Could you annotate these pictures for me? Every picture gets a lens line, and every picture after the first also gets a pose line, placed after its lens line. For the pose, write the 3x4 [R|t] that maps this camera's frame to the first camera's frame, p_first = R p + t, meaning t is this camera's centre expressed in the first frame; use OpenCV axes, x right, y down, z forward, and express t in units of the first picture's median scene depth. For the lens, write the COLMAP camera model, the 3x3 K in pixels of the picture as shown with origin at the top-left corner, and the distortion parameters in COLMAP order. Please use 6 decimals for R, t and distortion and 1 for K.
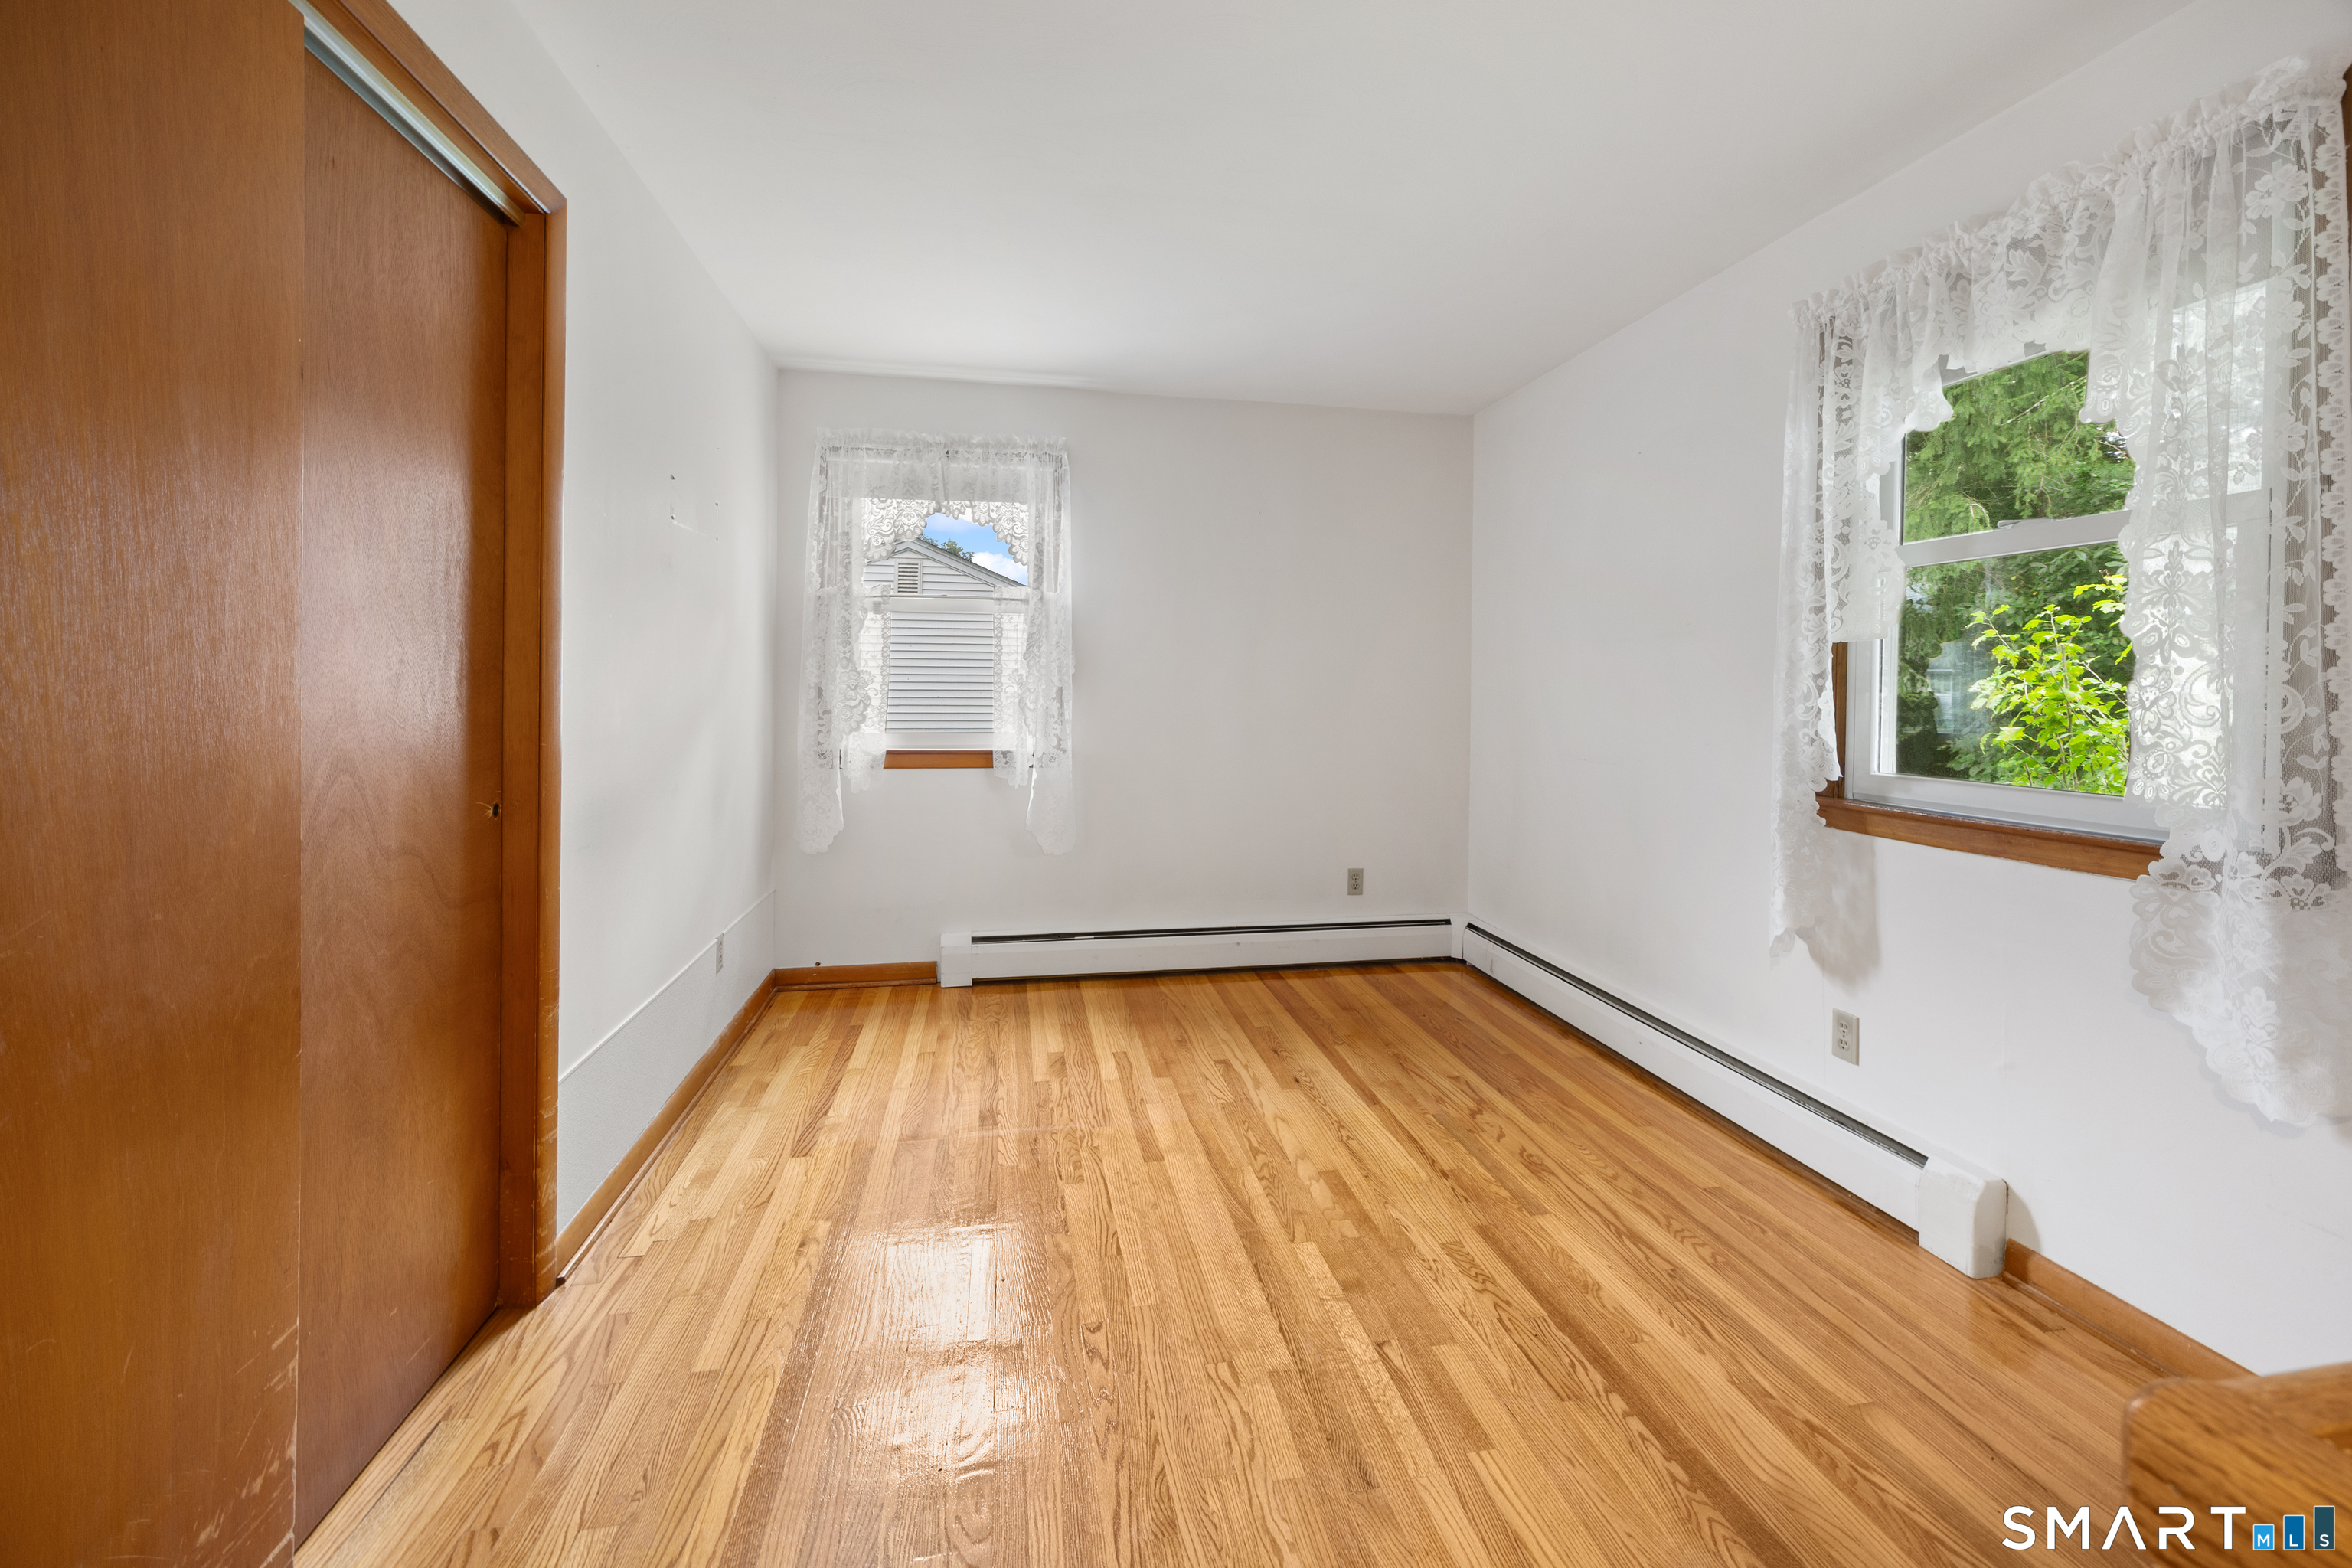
lens RADIAL K [[927.0, 0, 1179.0], [0, 927.0, 709.7], [0, 0, 1]] dist [0.001099, 0.000159]
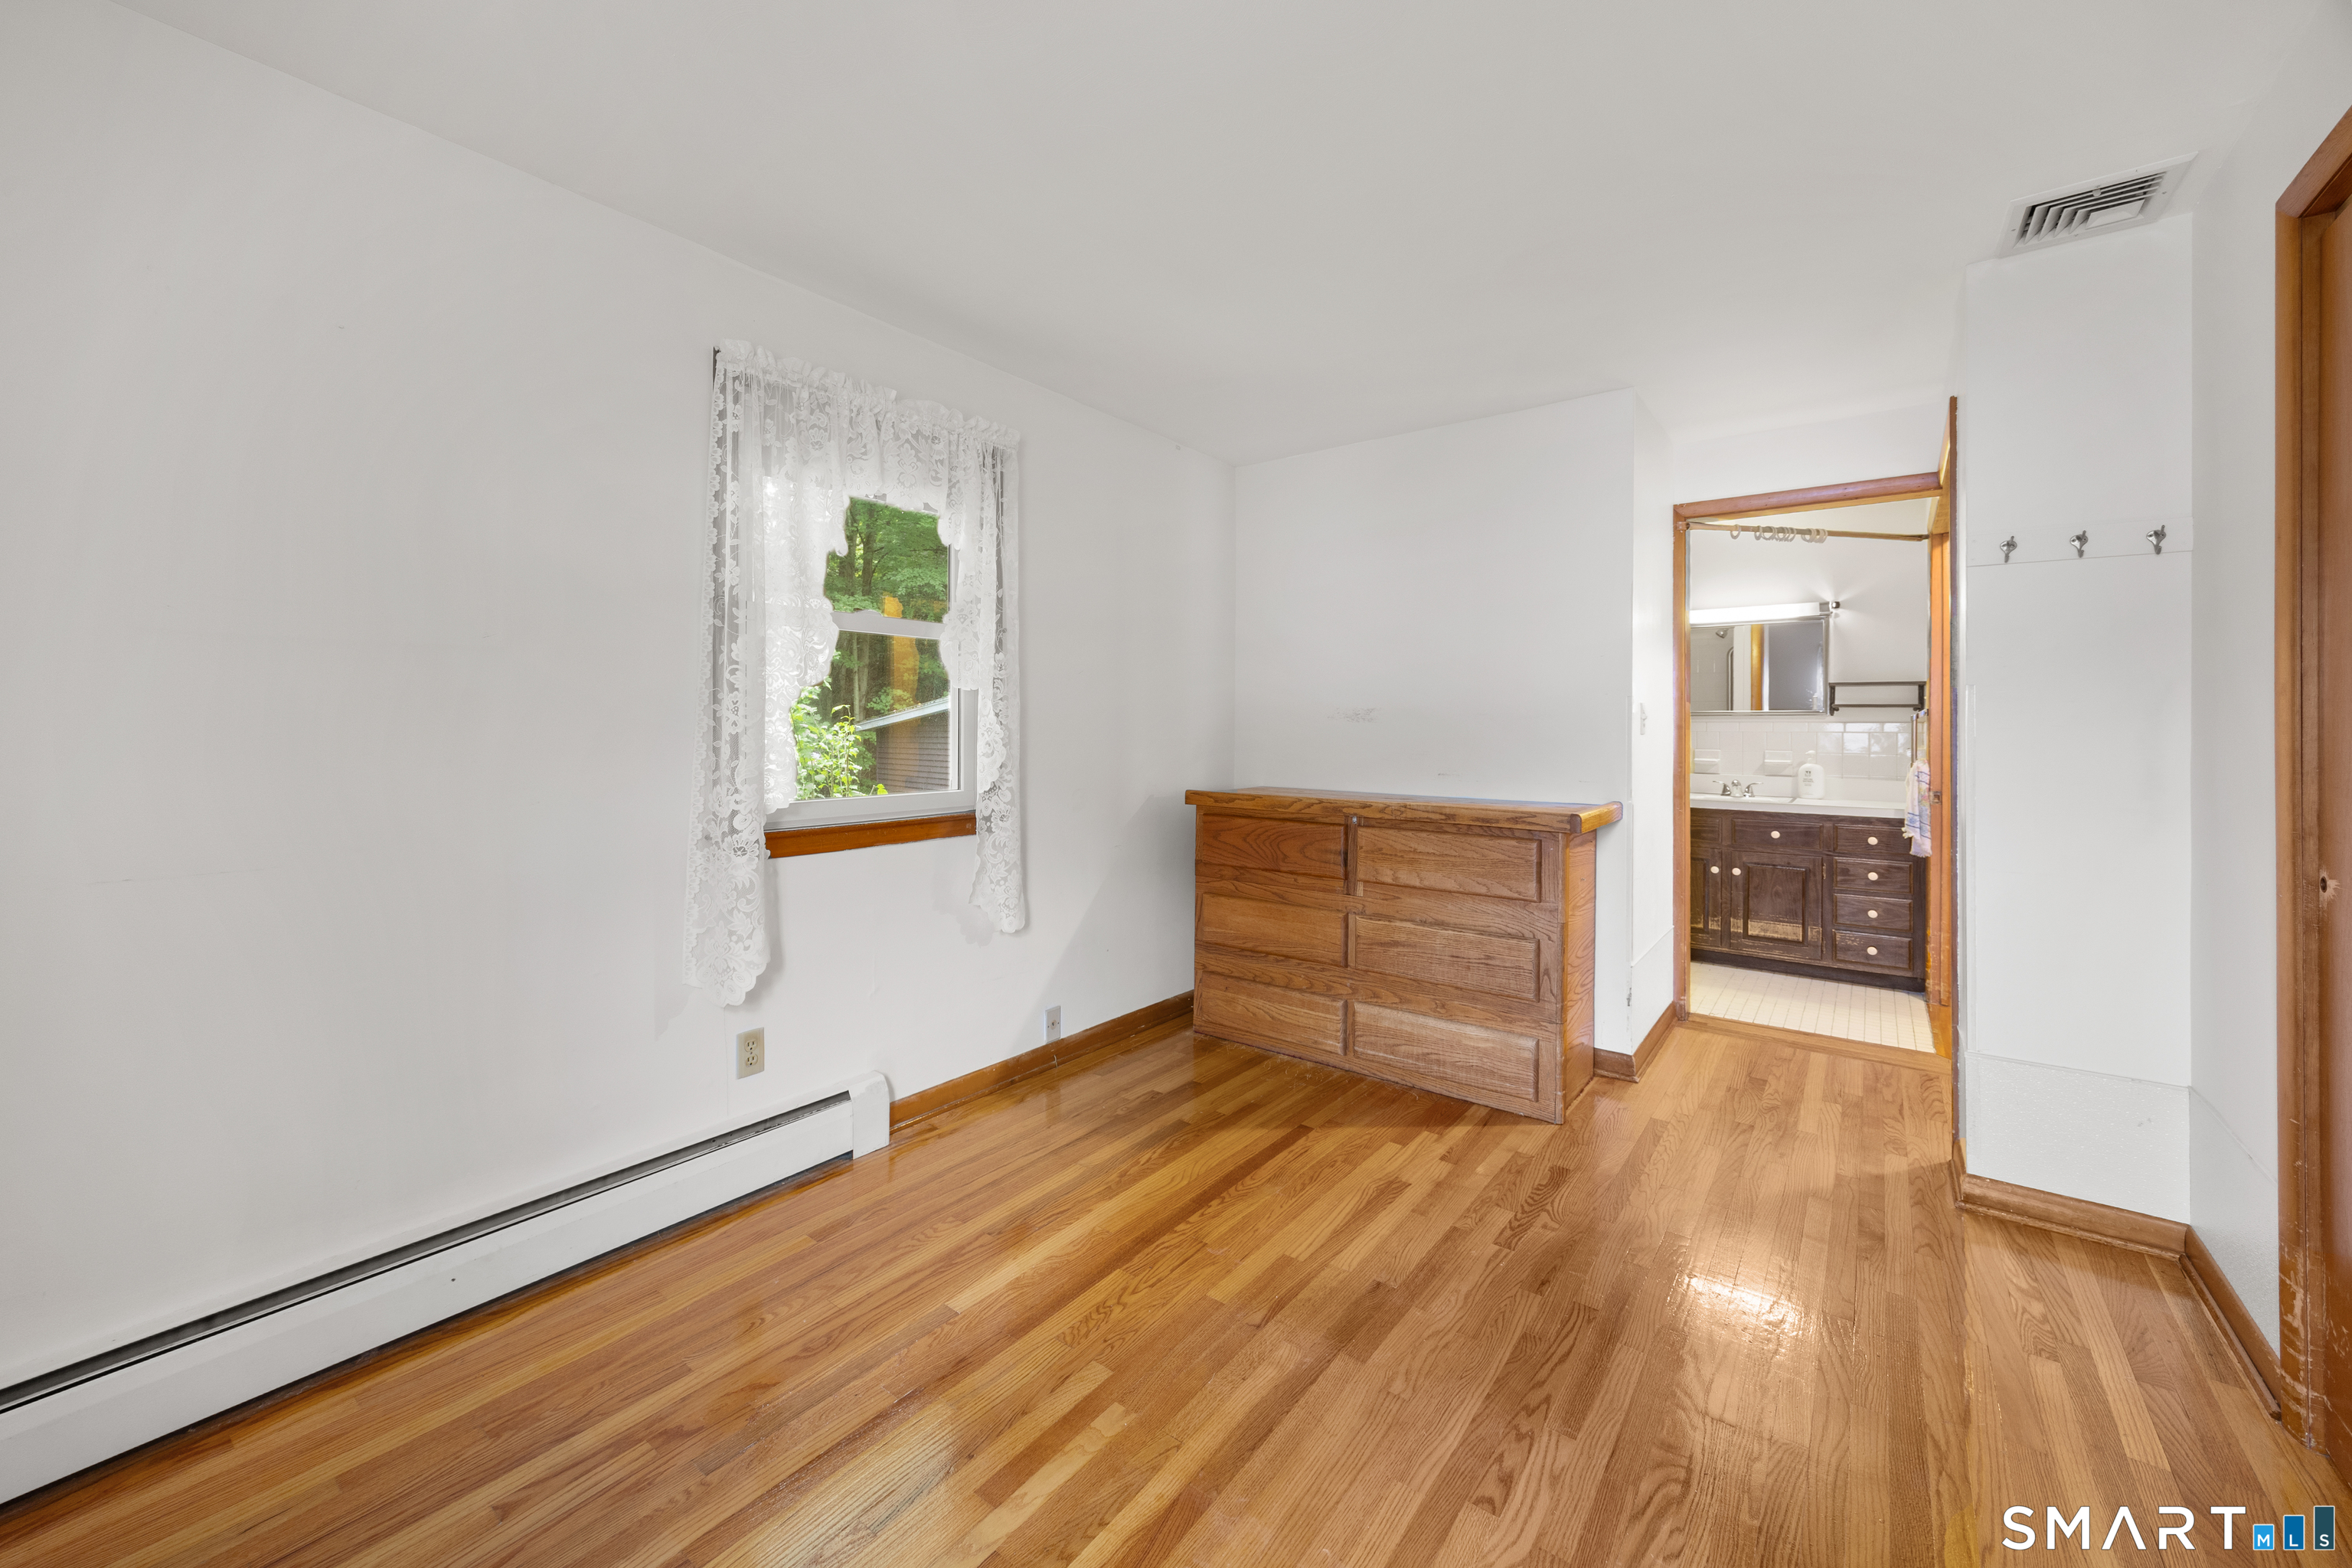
lens RADIAL K [[908.5, 0, 1172.3], [0, 908.5, 733.8], [0, 0, 1]] dist [0.000237, 0.000454]
pose [[-0.664703, -0.013904, 0.746978, -0.429410], [0.011106, 0.999532, 0.028489, -0.045468], [-0.747025, 0.027233, -0.664238, 1.476466]]
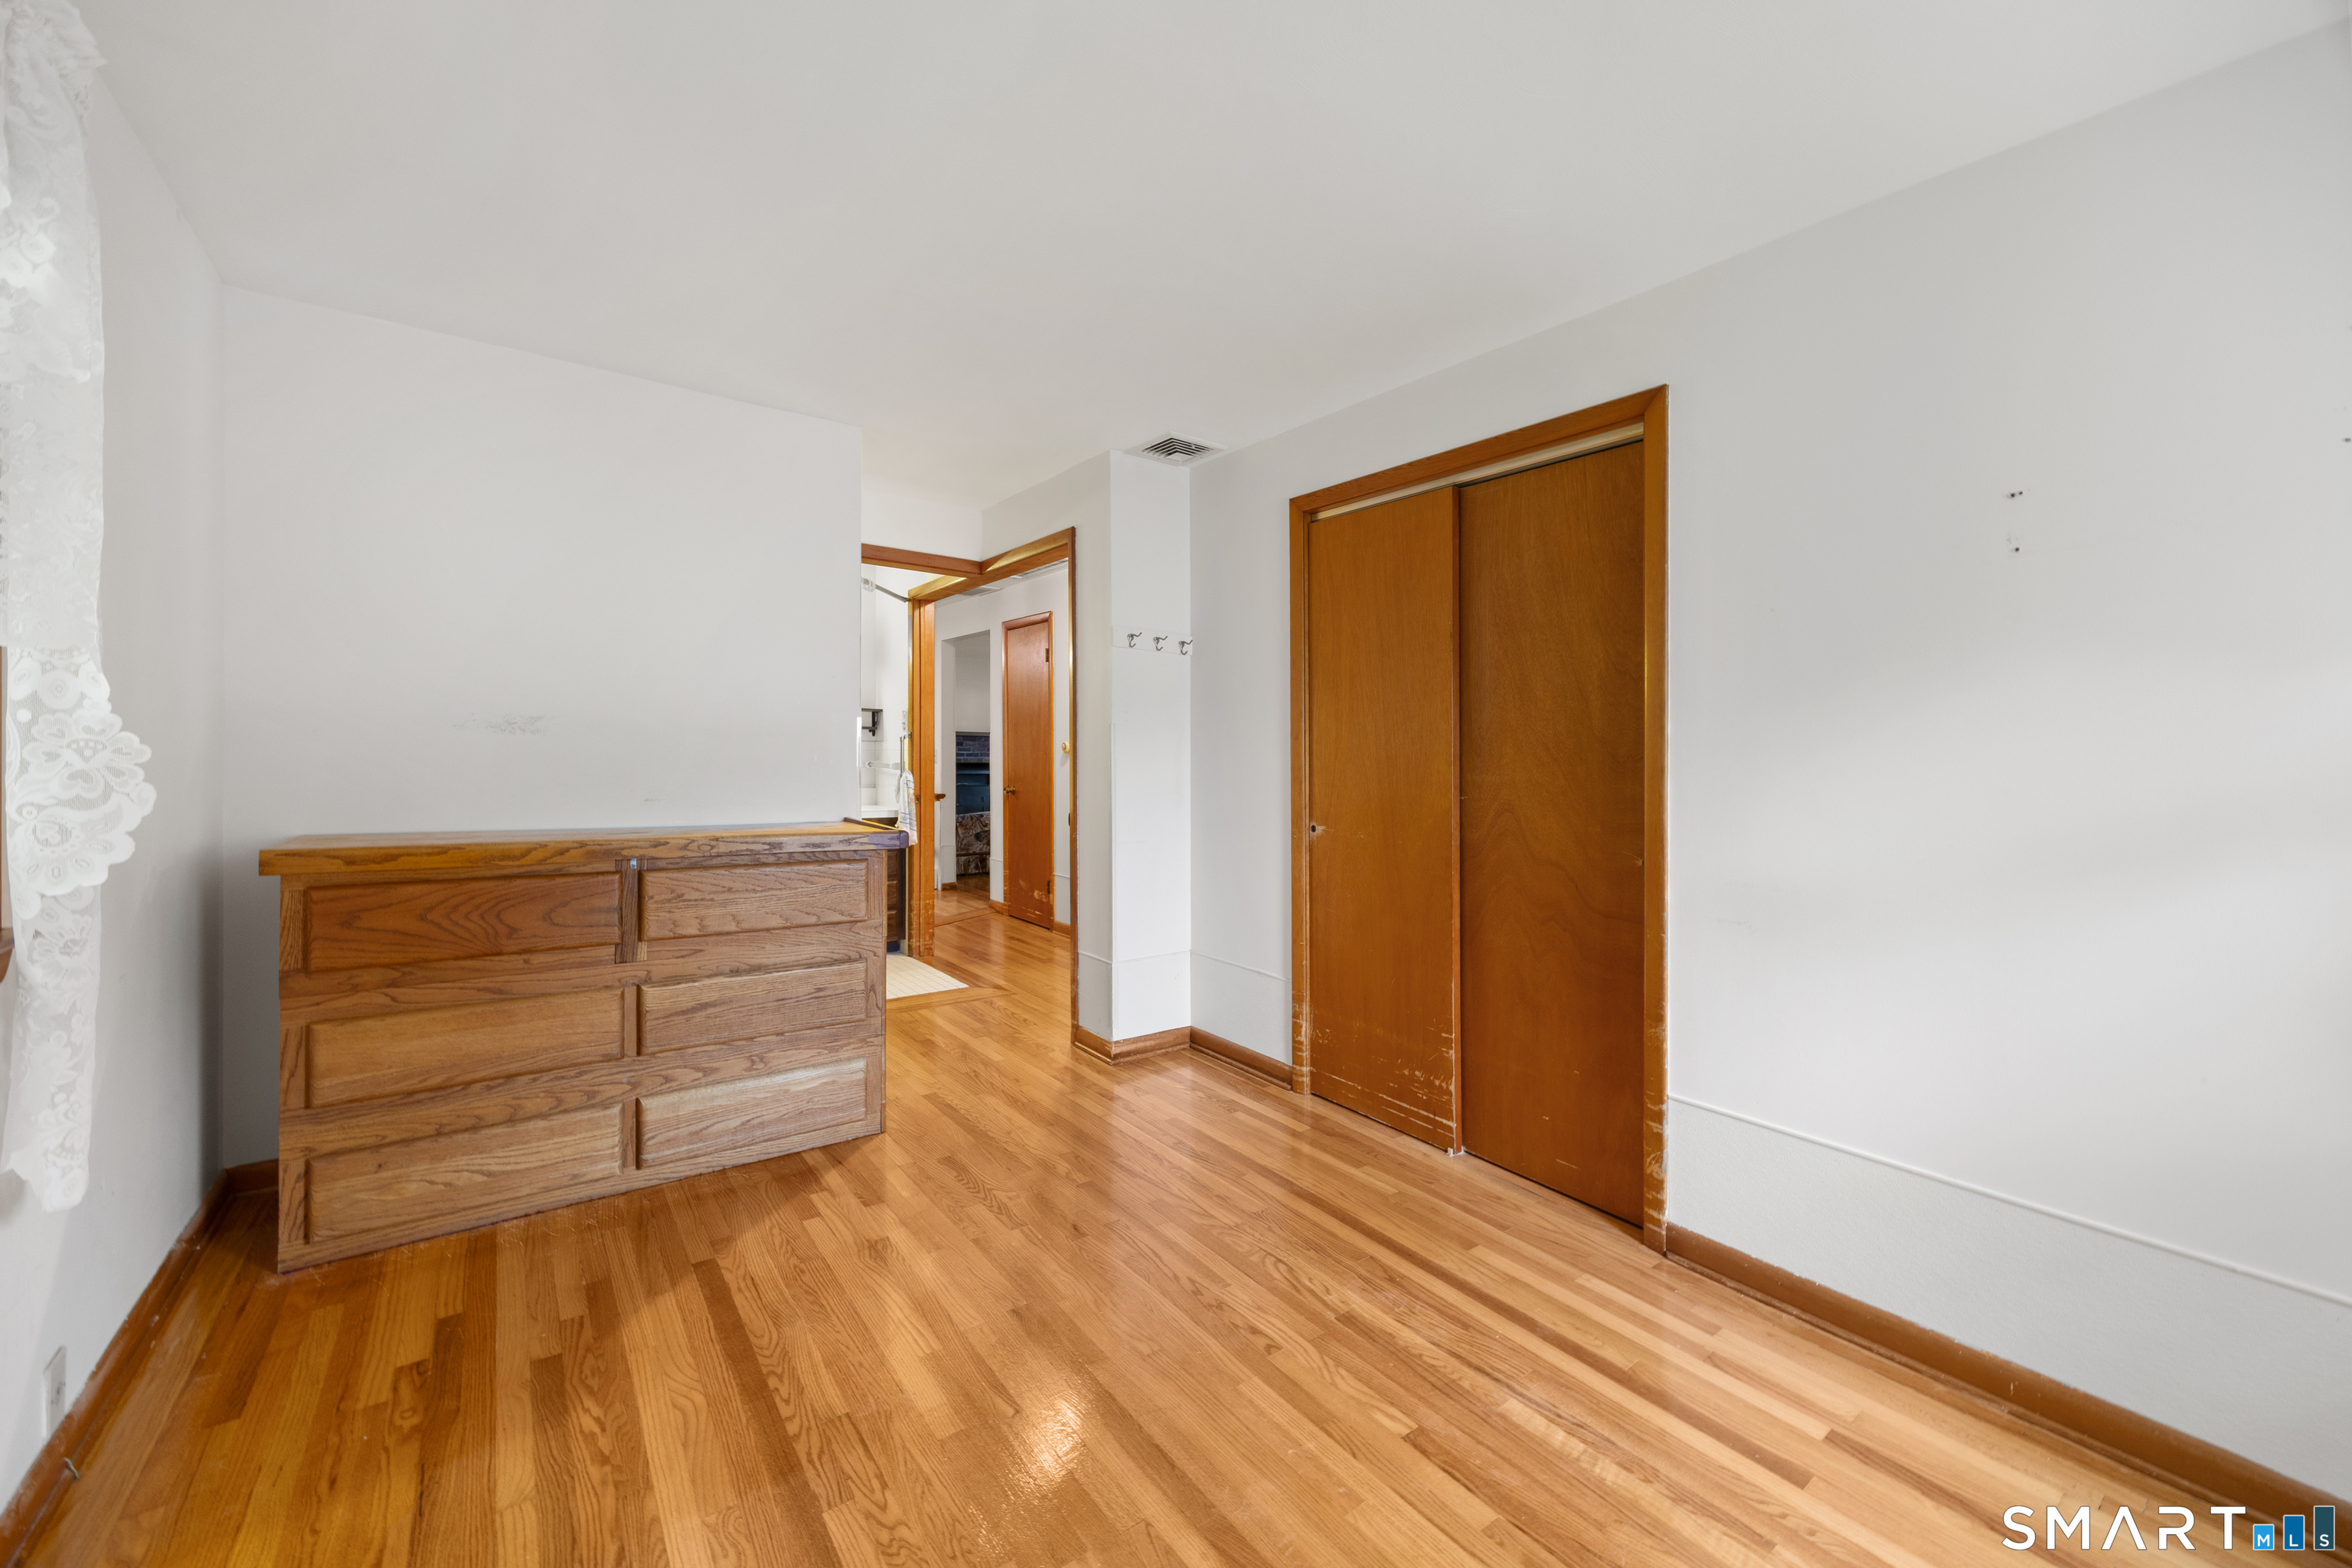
lens RADIAL K [[923.3, 0, 1184.3], [0, 923.3, 744.9], [0, 0, 1]] dist [-0.000631, 0.000085]
pose [[-0.896767, -0.026258, -0.441724, 0.427492], [-0.035520, 0.999288, 0.012709, -0.048583], [0.441076, 0.027087, -0.897061, 1.627674]]
